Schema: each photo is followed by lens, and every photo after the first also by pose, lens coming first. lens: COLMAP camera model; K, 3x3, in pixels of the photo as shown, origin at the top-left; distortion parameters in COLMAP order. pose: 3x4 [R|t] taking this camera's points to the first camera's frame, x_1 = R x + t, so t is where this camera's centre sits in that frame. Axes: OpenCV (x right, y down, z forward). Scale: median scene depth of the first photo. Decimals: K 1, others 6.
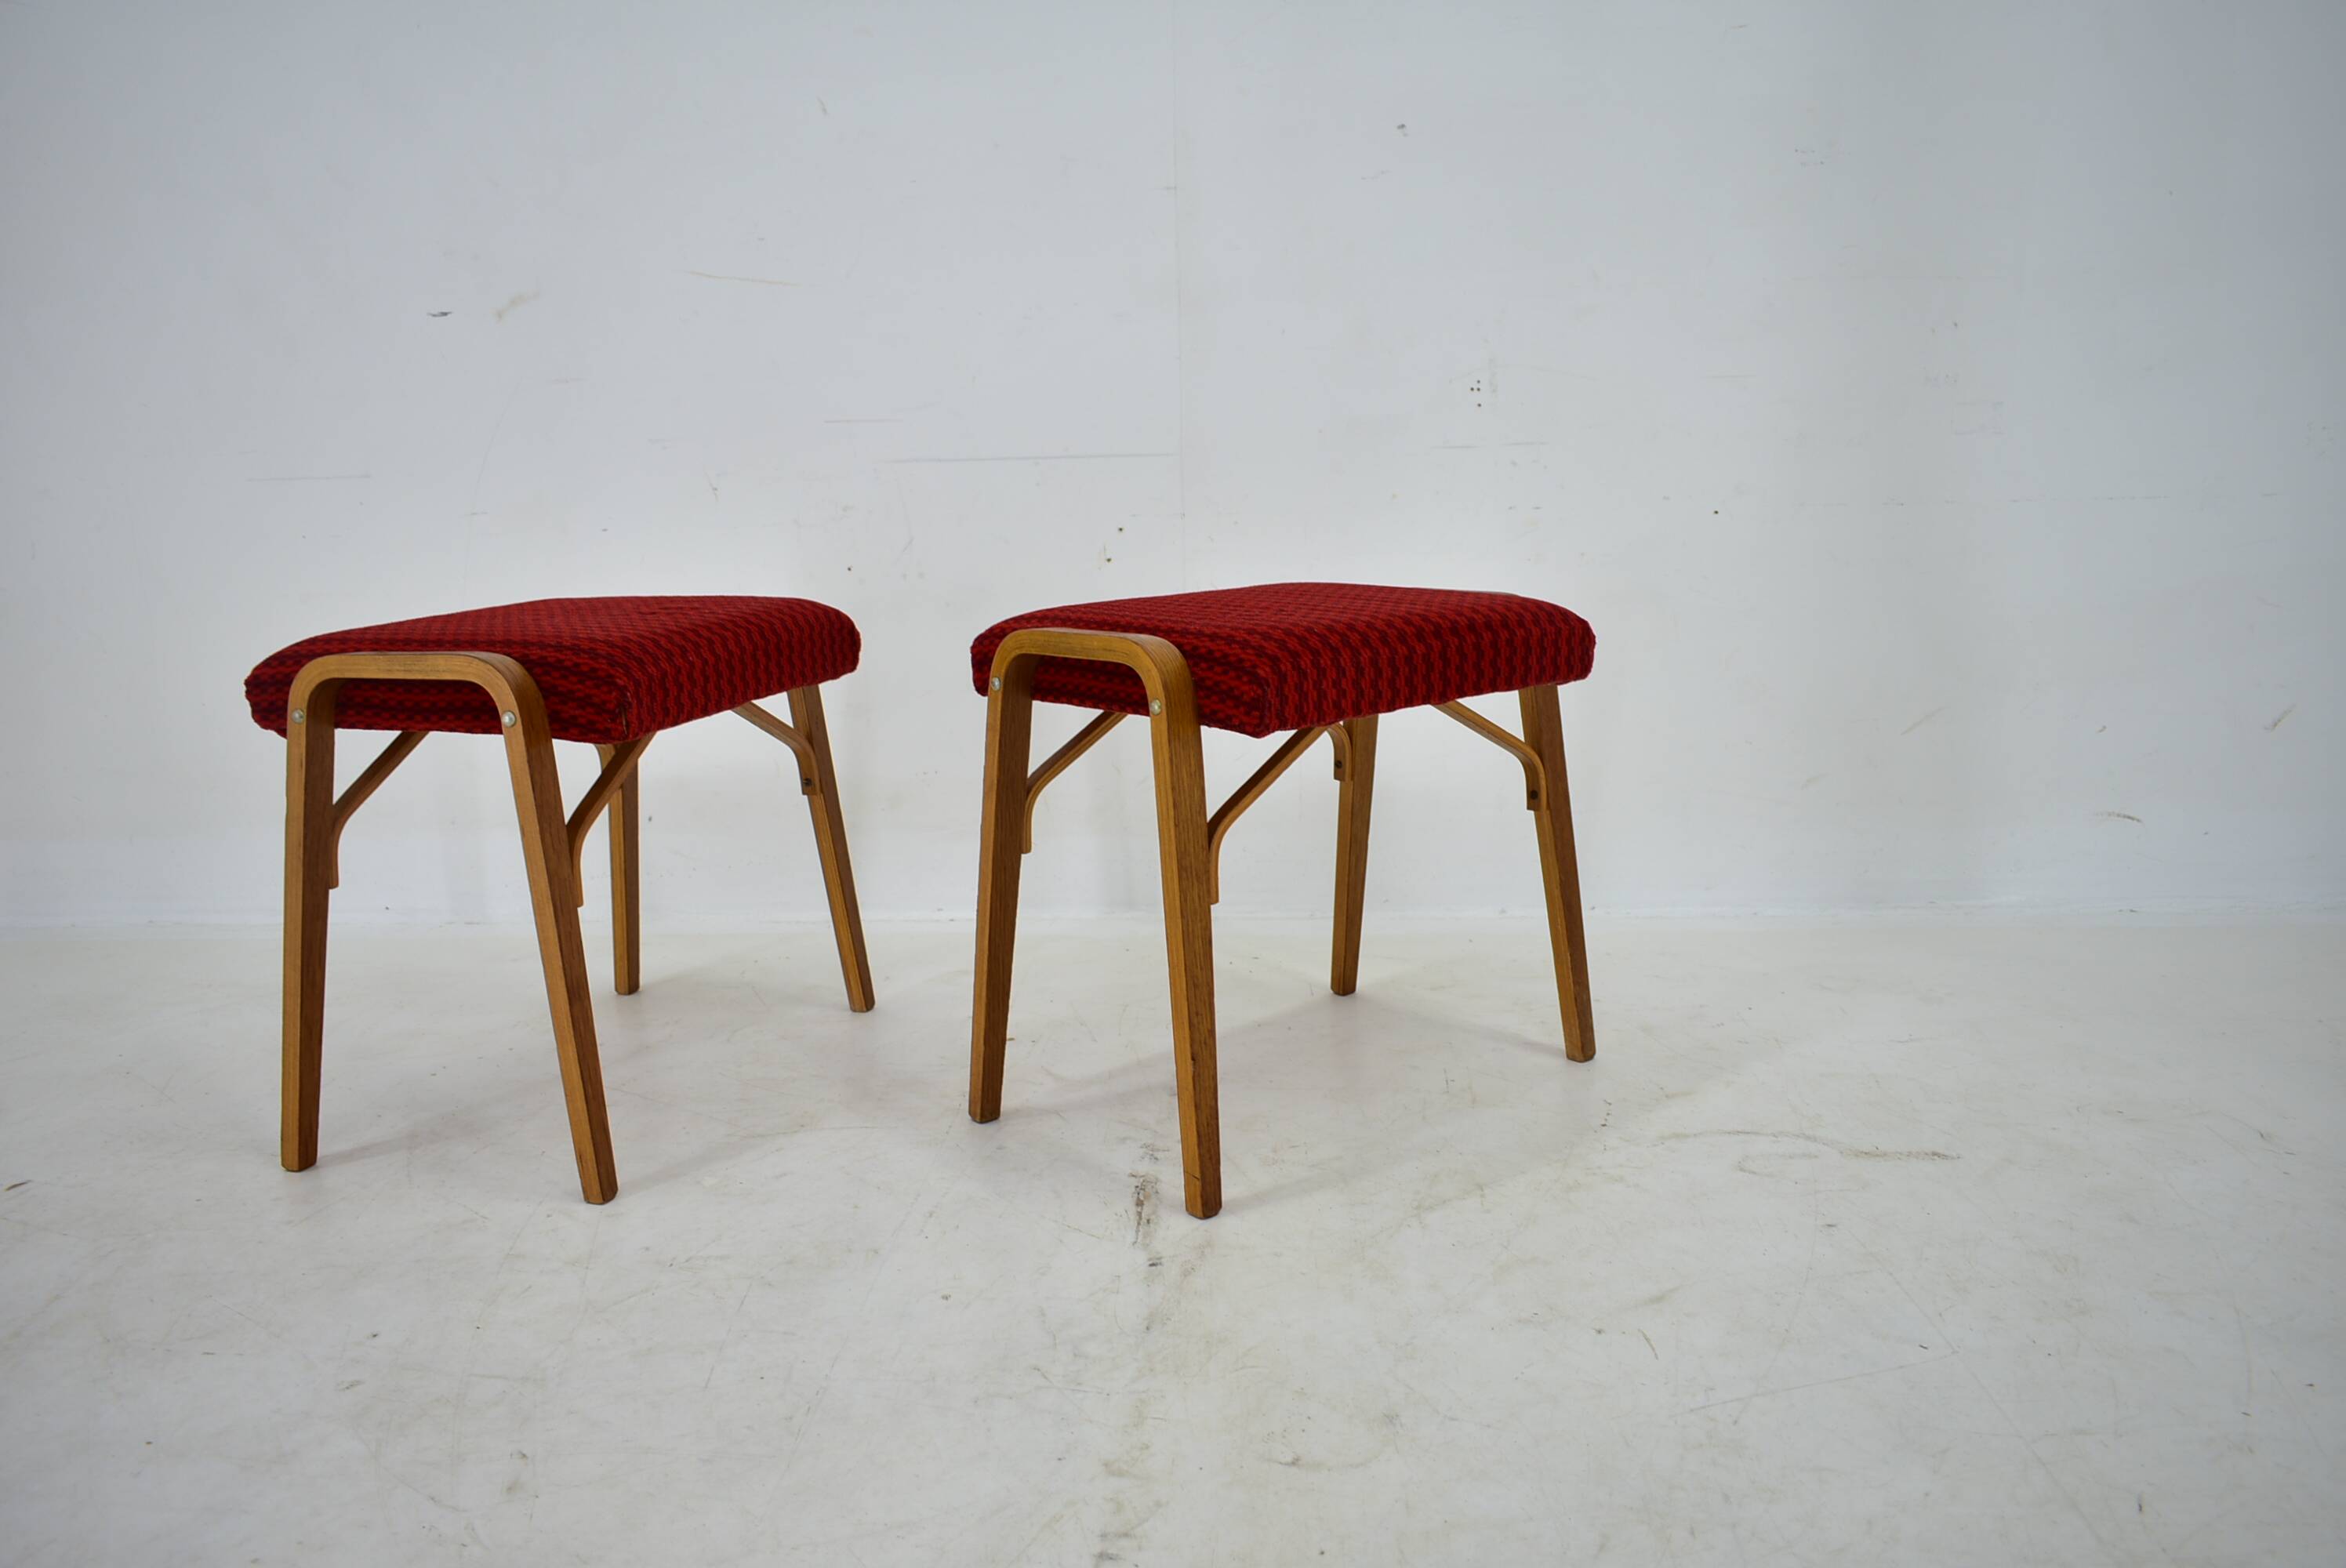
lens RADIAL K [[1764.8, 0, 1172.6], [0, 1764.8, 802.6], [0, 0, 1]] dist [-0.018309, -0.000621]
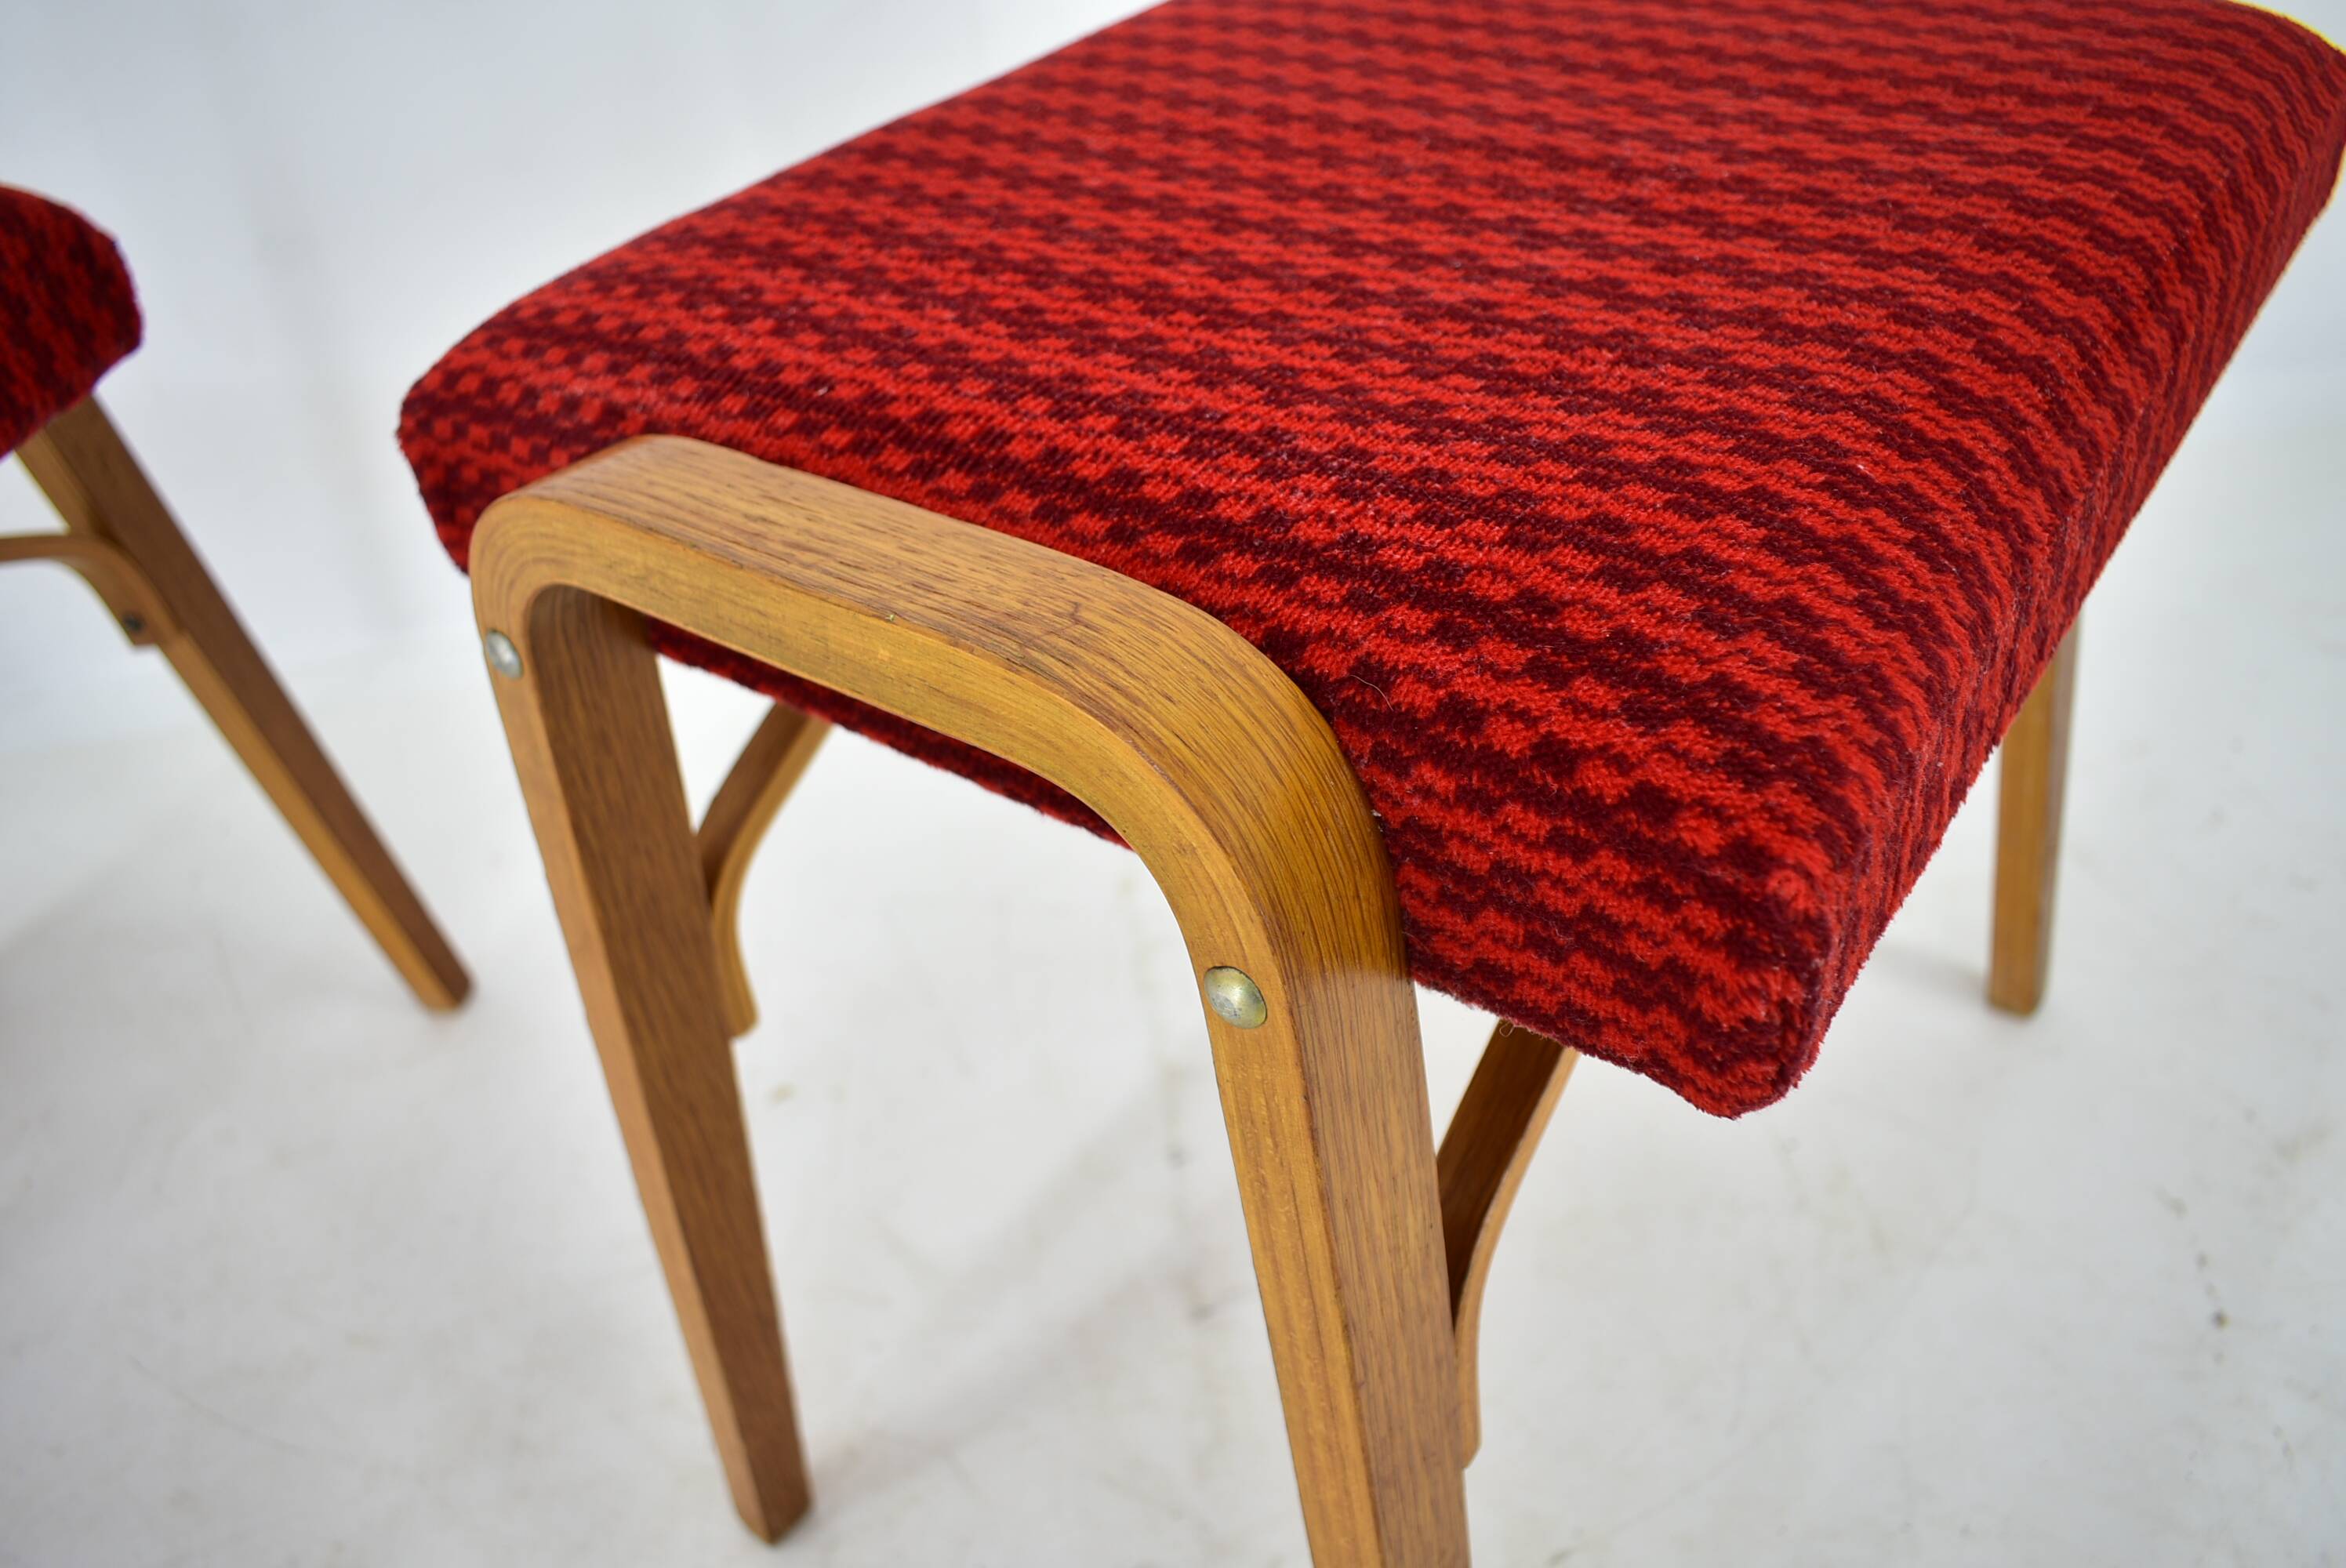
lens RADIAL K [[1756.1, 0, 1173.3], [0, 1756.1, 794.8], [0, 0, 1]] dist [-0.022507, 0.011599]
pose [[0.980779, -0.166470, 0.101787, -0.032931], [0.104873, 0.889635, 0.444467, -0.163627], [-0.164544, -0.425249, 0.889994, 0.776422]]
